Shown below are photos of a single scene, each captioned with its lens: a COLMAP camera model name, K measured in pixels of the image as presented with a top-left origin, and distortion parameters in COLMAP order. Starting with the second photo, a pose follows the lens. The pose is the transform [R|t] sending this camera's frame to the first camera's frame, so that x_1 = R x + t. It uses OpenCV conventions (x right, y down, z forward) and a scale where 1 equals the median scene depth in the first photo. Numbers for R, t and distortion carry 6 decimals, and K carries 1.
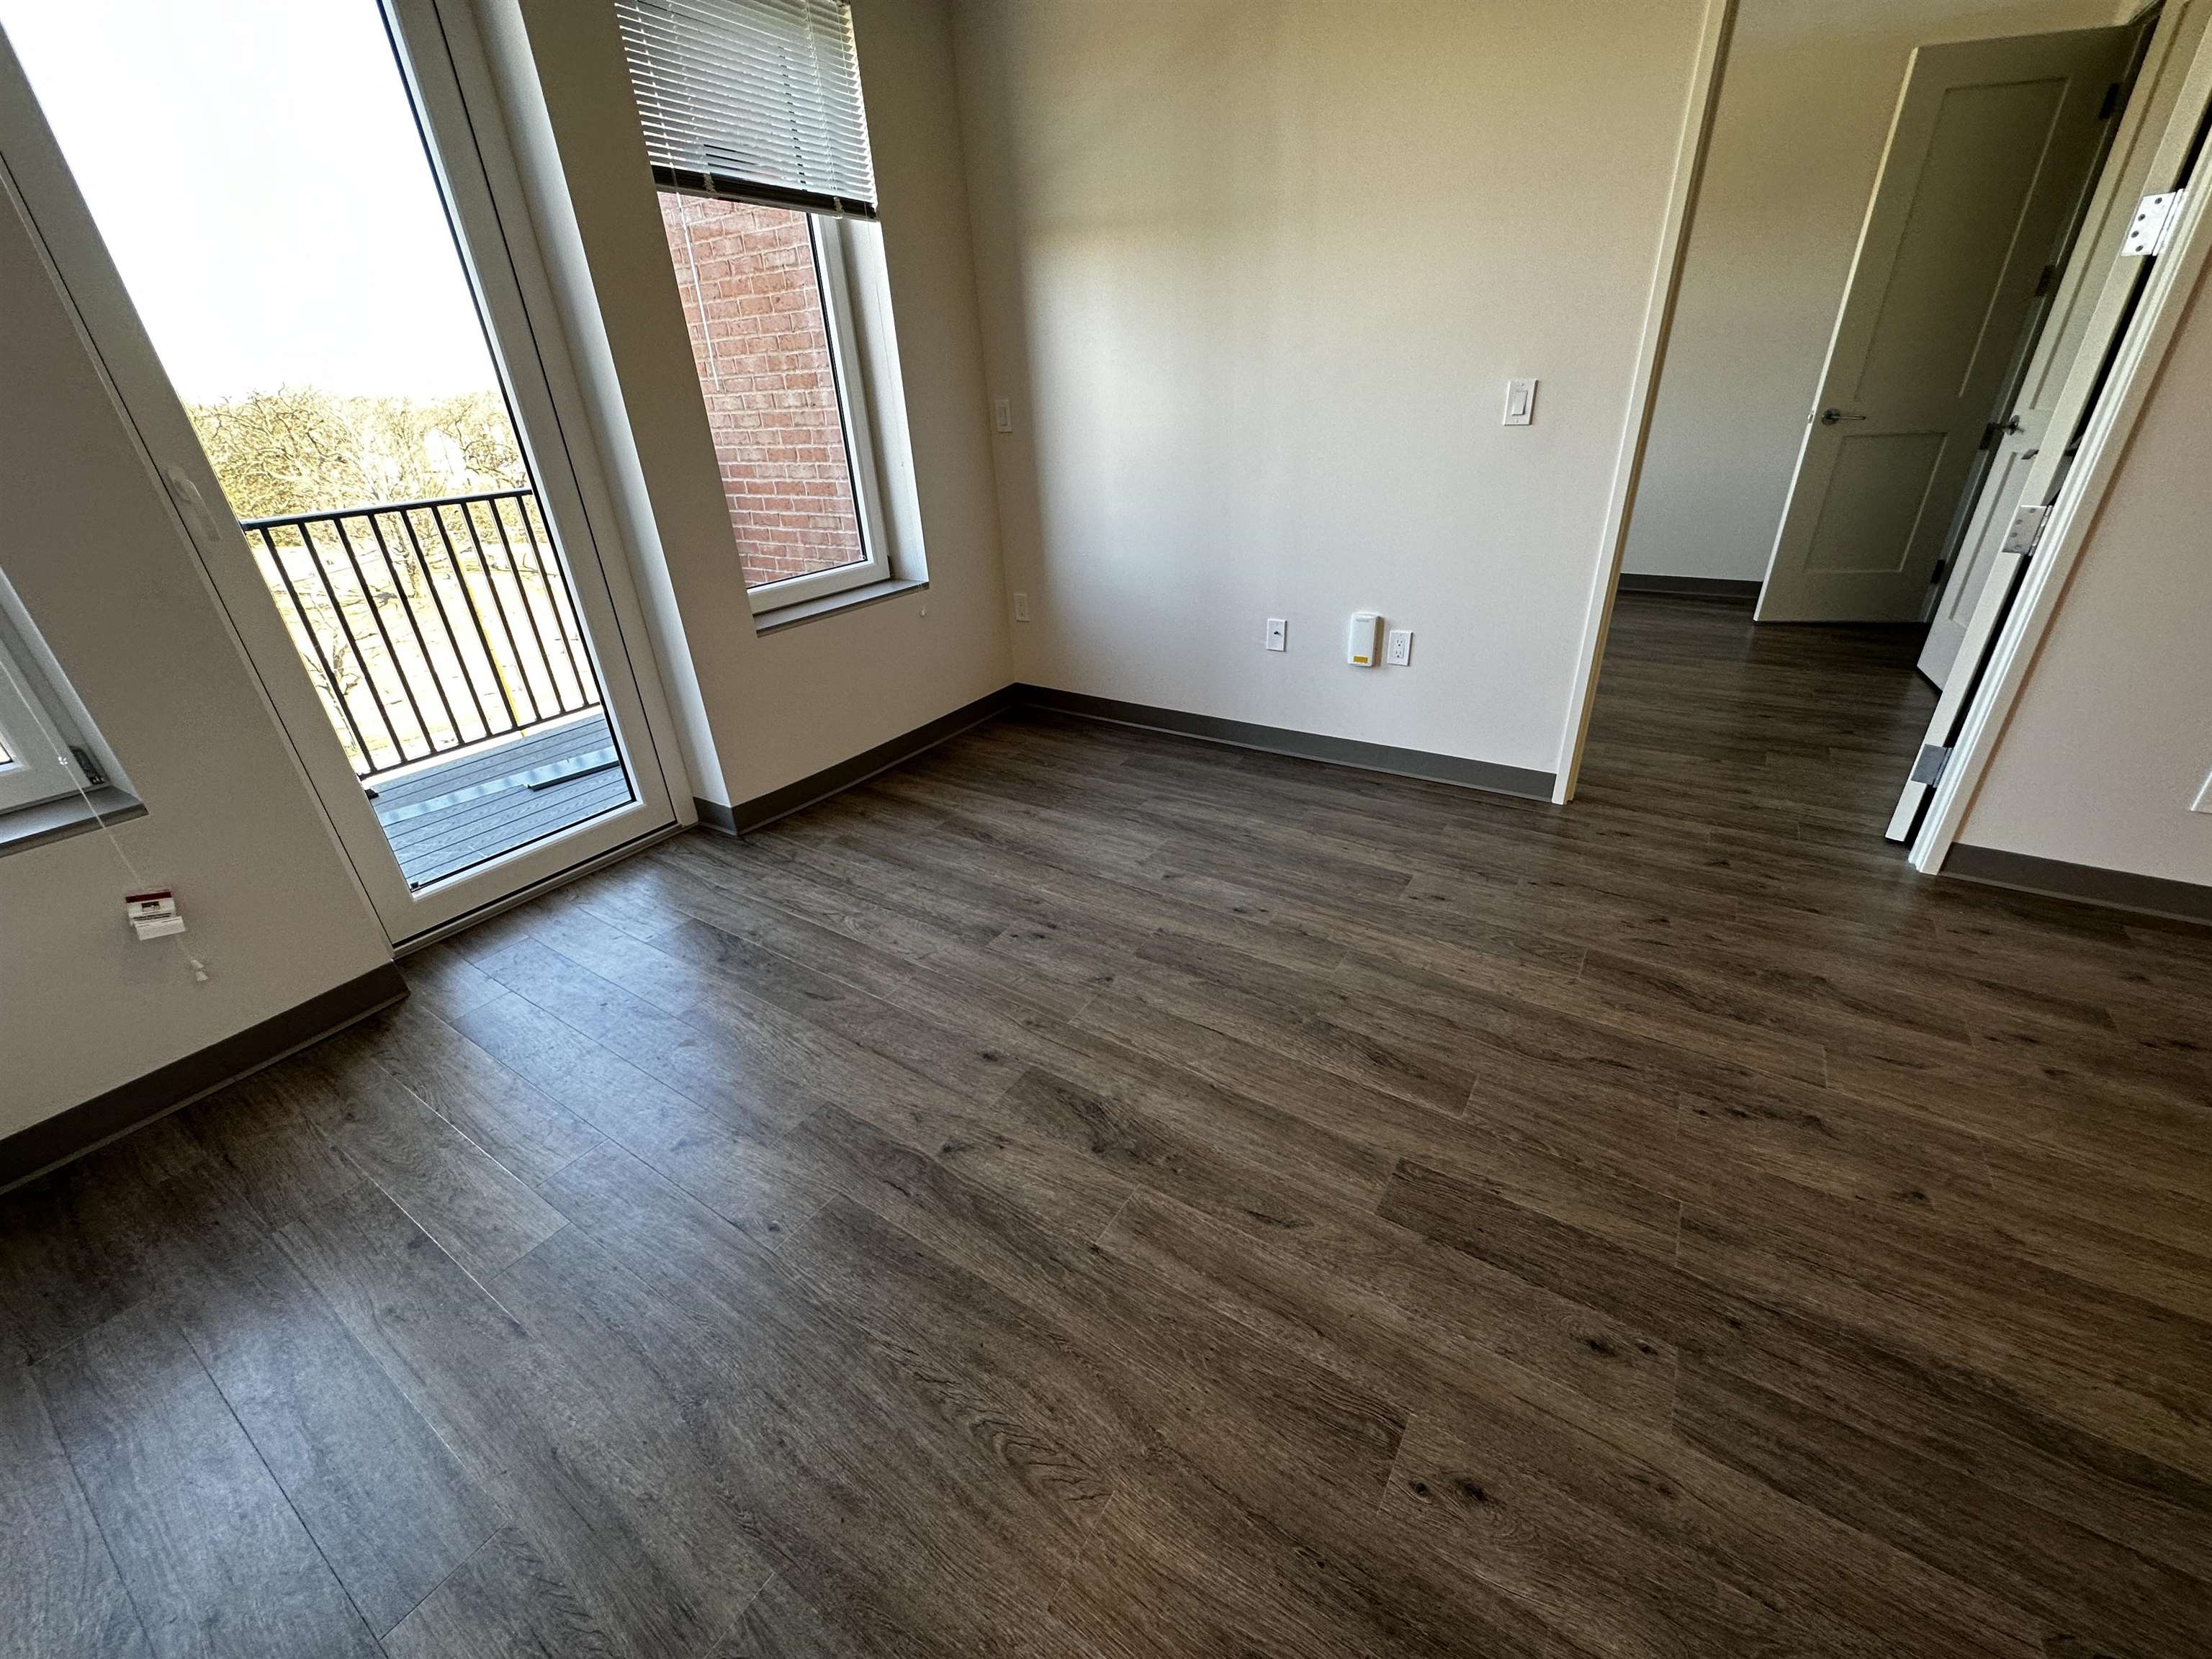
lens RADIAL K [[885.9, 0, 1106.0], [0, 885.9, 829.5], [0, 0, 1]] dist [-0.002222, 0.000526]
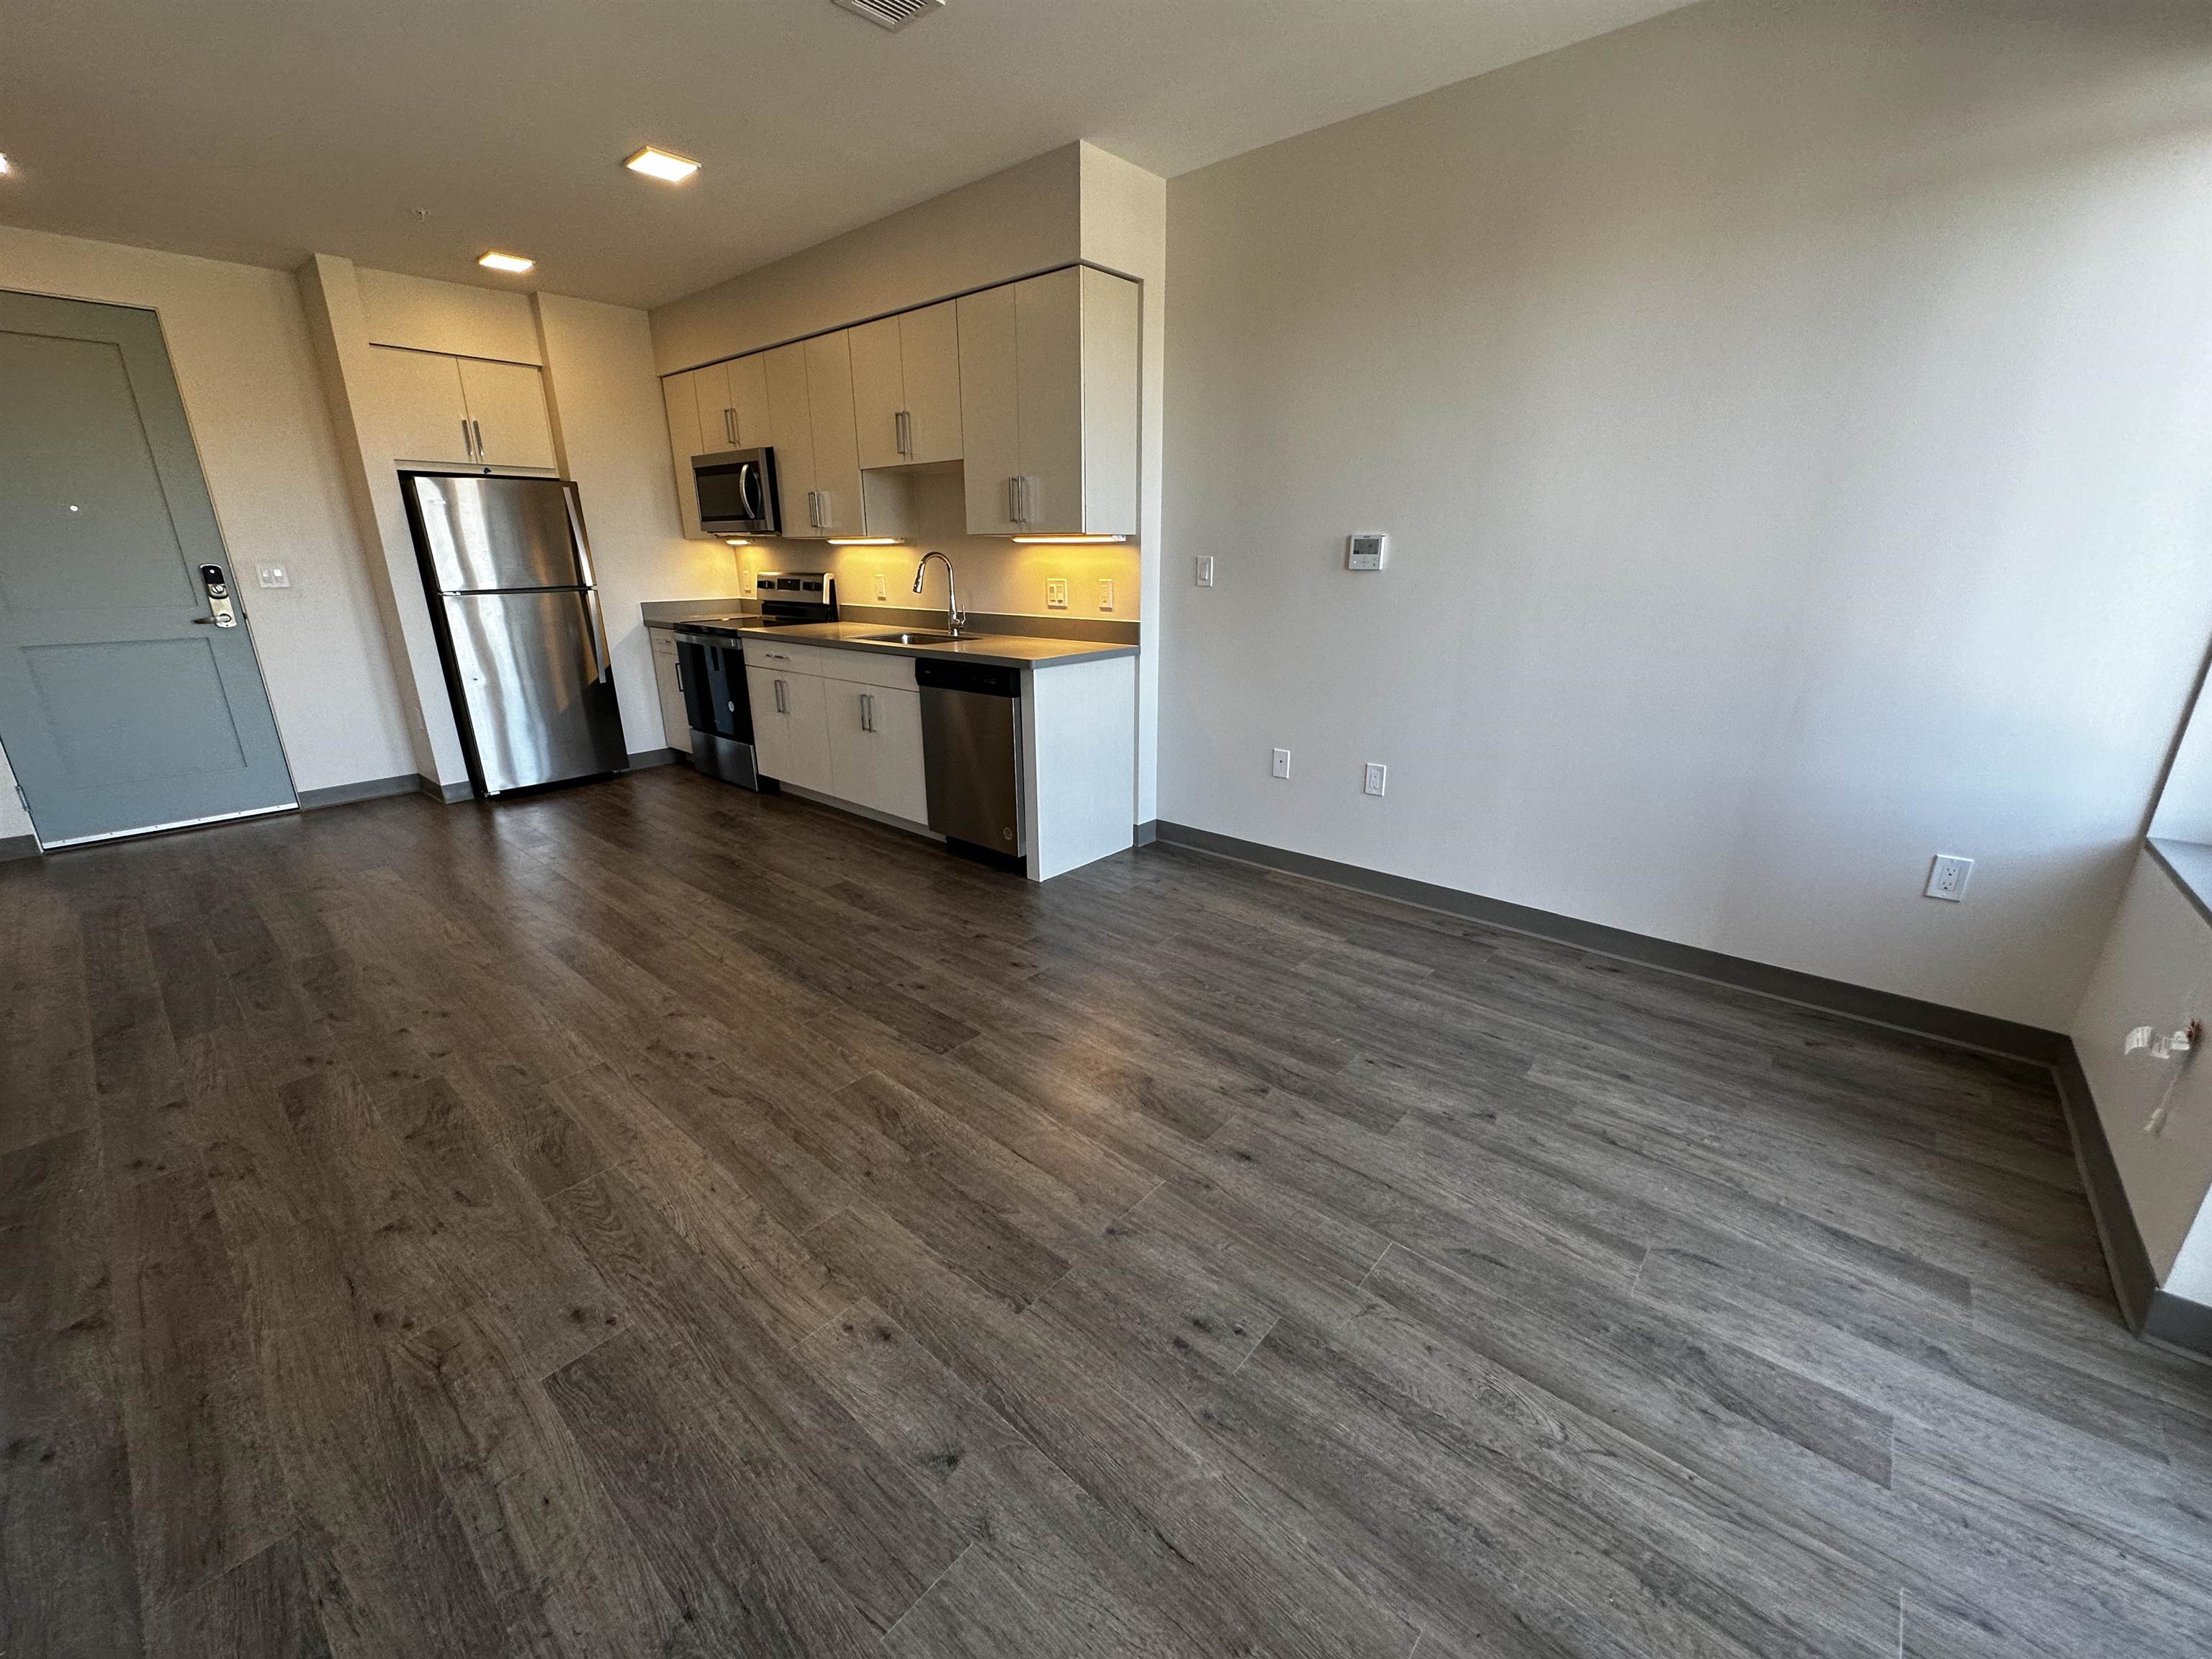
lens RADIAL K [[885.9, 0, 1106.0], [0, 885.9, 829.5], [0, 0, 1]] dist [-0.002222, 0.000526]
pose [[-0.989011, 0.001802, 0.147830, -0.111346], [0.104328, 0.716988, 0.689234, -0.648936], [-0.104750, 0.697083, -0.709297, 1.307915]]
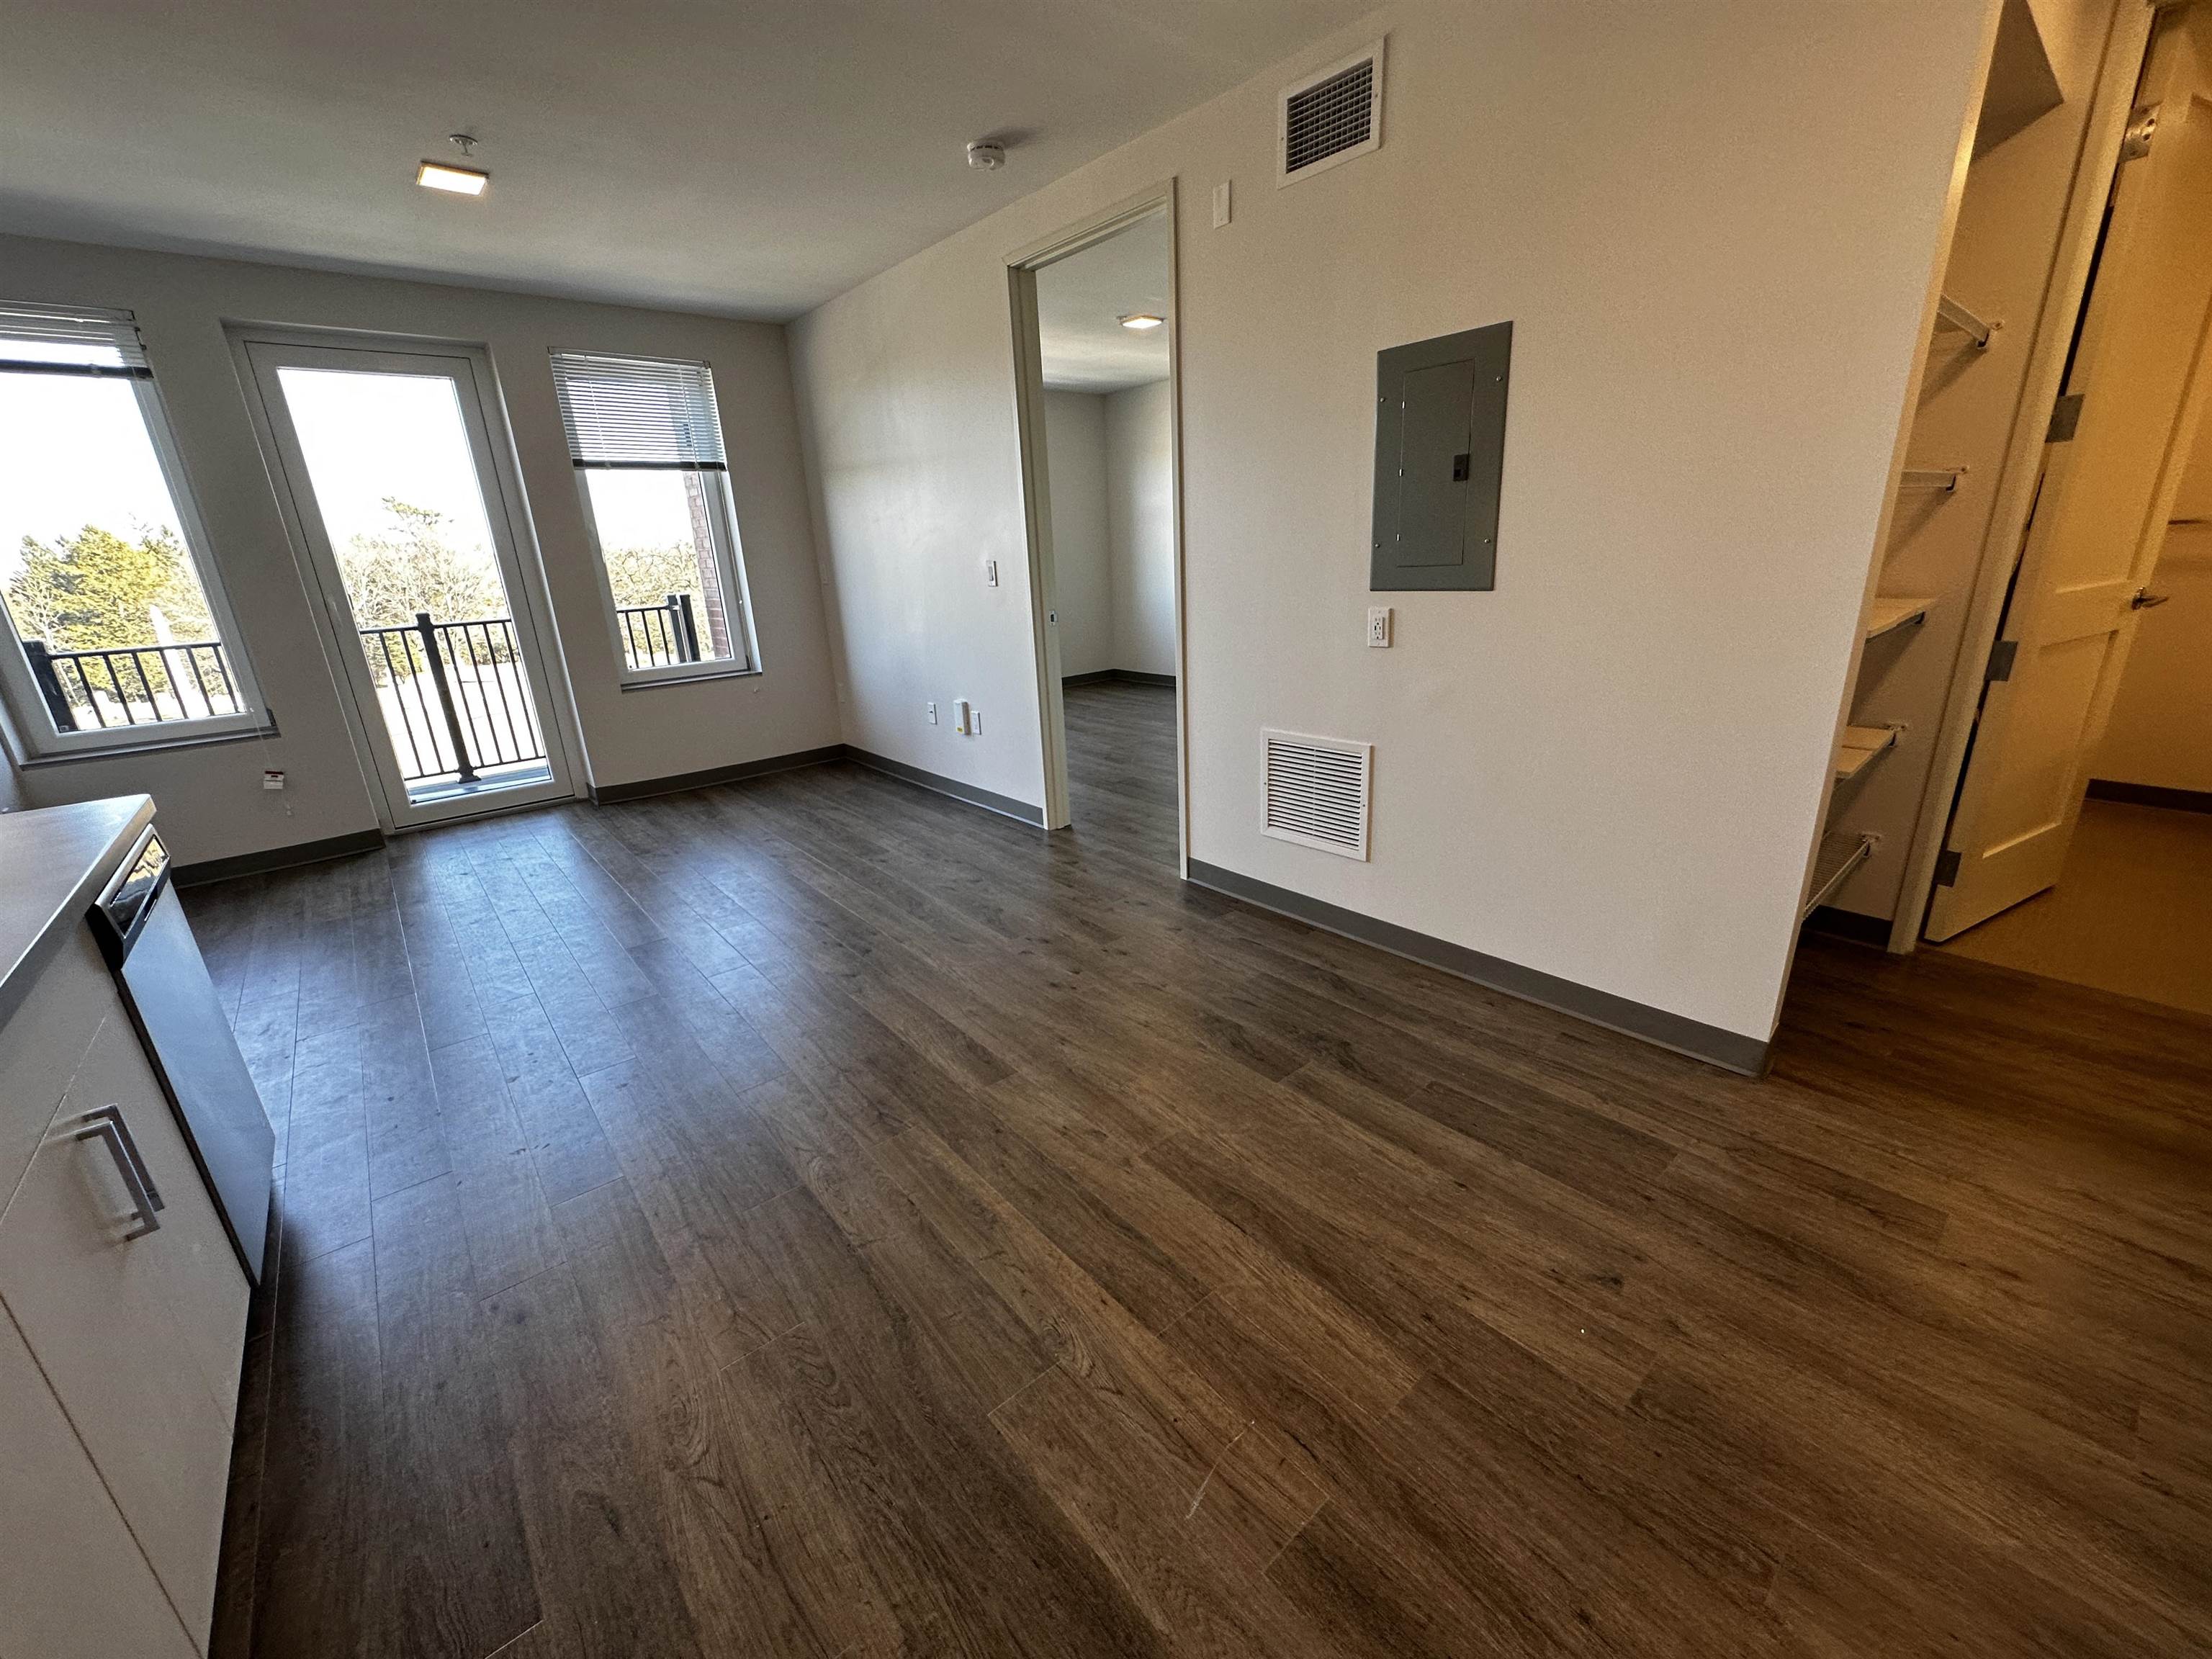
lens RADIAL K [[885.9, 0, 1106.0], [0, 885.9, 829.5], [0, 0, 1]] dist [-0.002222, 0.000526]
pose [[0.957684, 0.089874, -0.273431, 1.354725], [-0.127250, 0.984320, -0.122152, 0.186864], [0.258165, 0.151777, 0.954104, -0.515196]]
